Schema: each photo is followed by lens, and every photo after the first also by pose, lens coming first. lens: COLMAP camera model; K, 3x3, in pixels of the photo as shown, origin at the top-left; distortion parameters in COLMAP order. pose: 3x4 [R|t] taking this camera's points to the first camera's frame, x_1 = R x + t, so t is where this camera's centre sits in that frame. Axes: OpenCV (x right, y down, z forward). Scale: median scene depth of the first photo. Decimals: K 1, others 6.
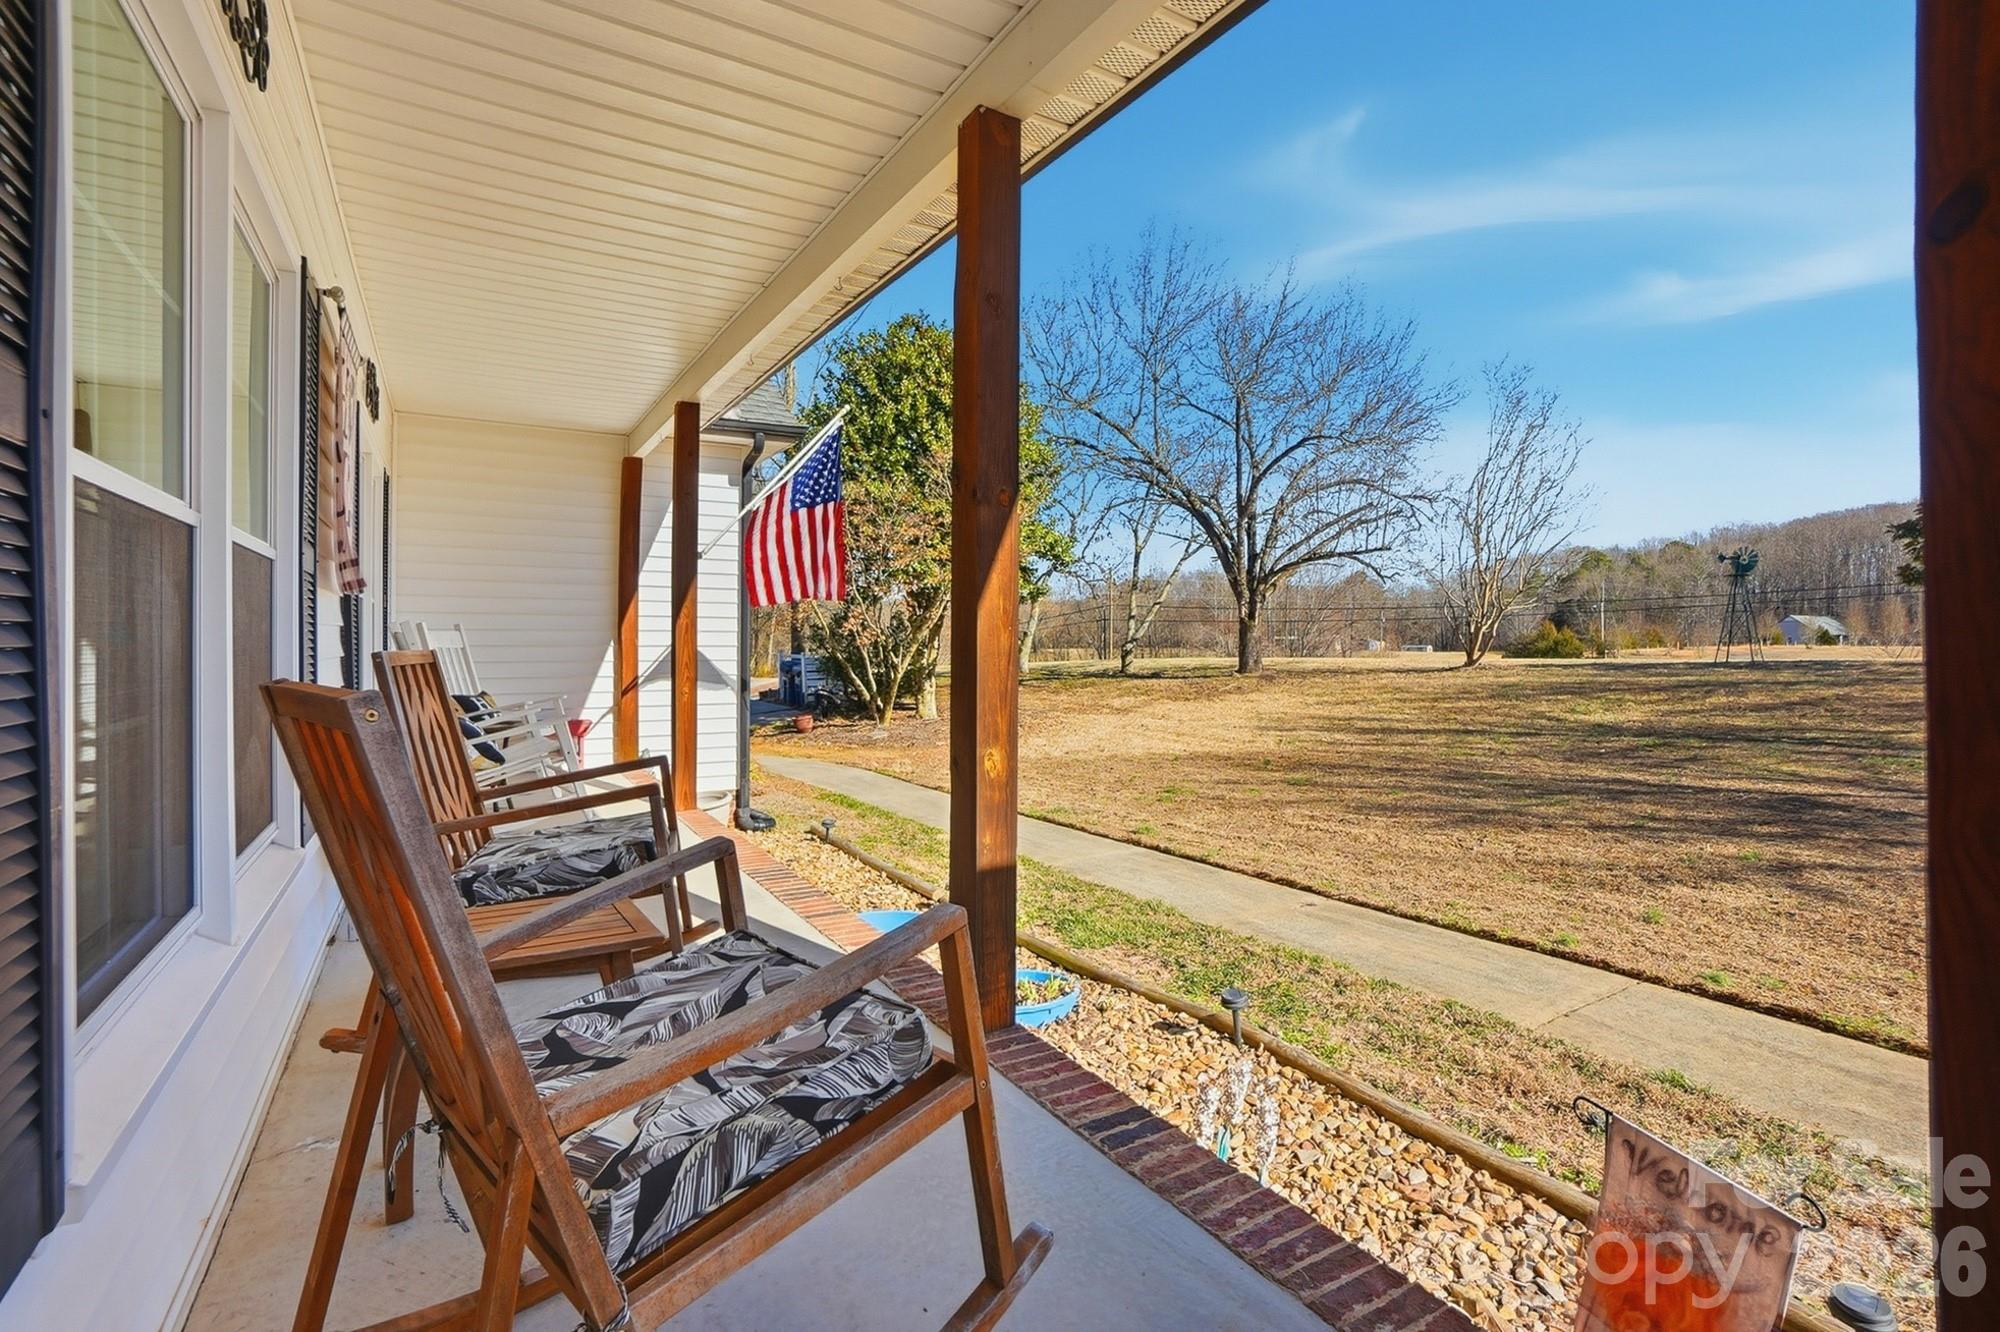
lens RADIAL K [[903.2, 0, 990.5], [0, 903.2, 655.2], [0, 0, 1]] dist [-0.051692, 0.023667]
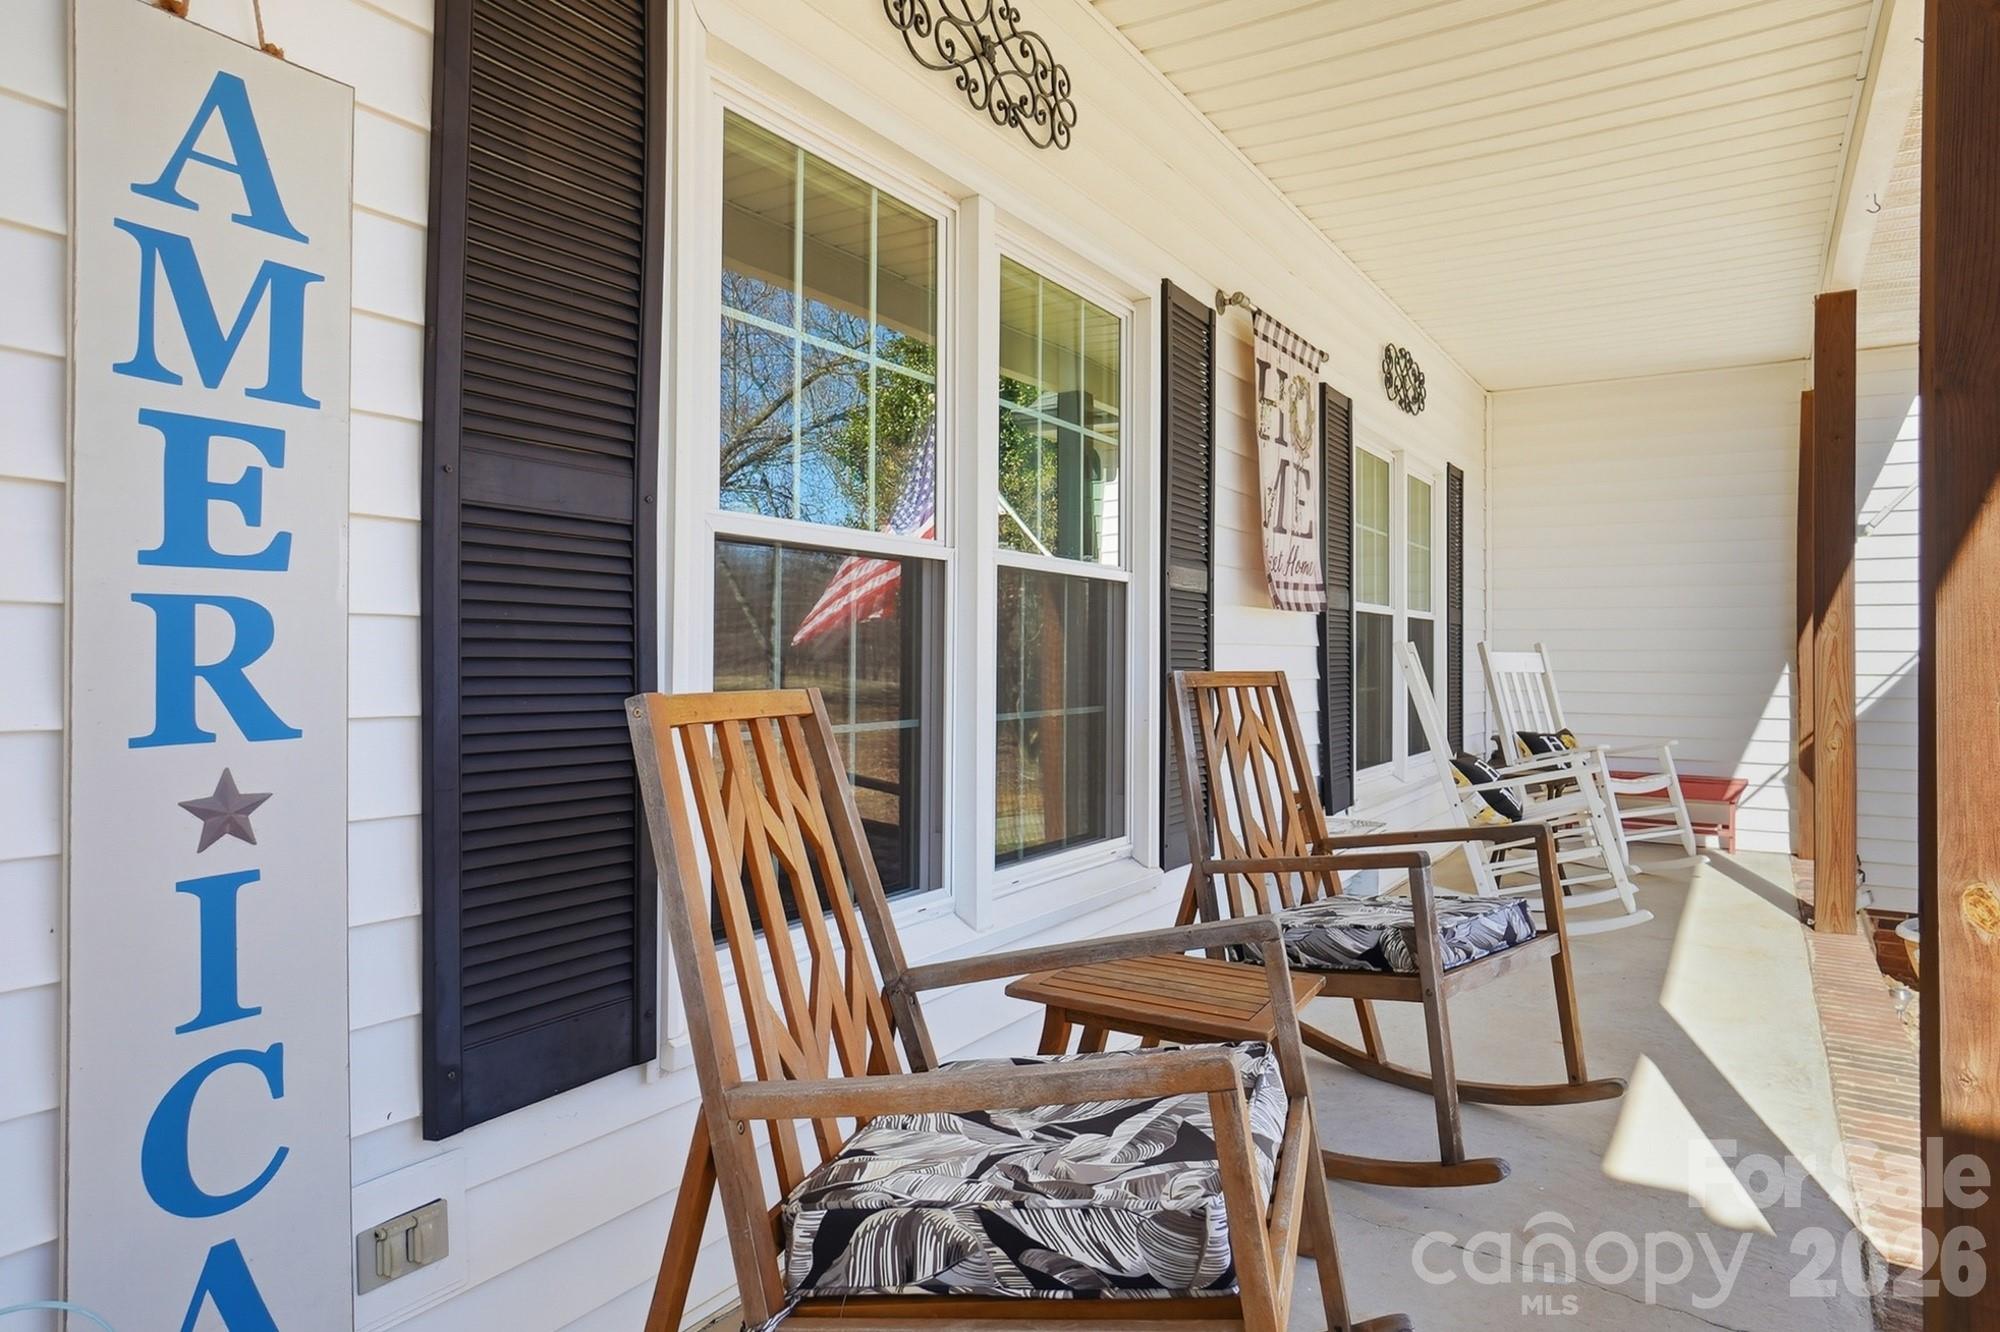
lens RADIAL K [[1187.5, 0, 1003.5], [0, 1187.5, 640.6], [0, 0, 1]] dist [0.002028, 0.000159]
pose [[0.455705, -0.011301, -0.890059, 0.722305], [-0.022430, 0.999456, -0.024174, -0.002882], [0.889848, 0.030980, 0.455203, 0.477478]]
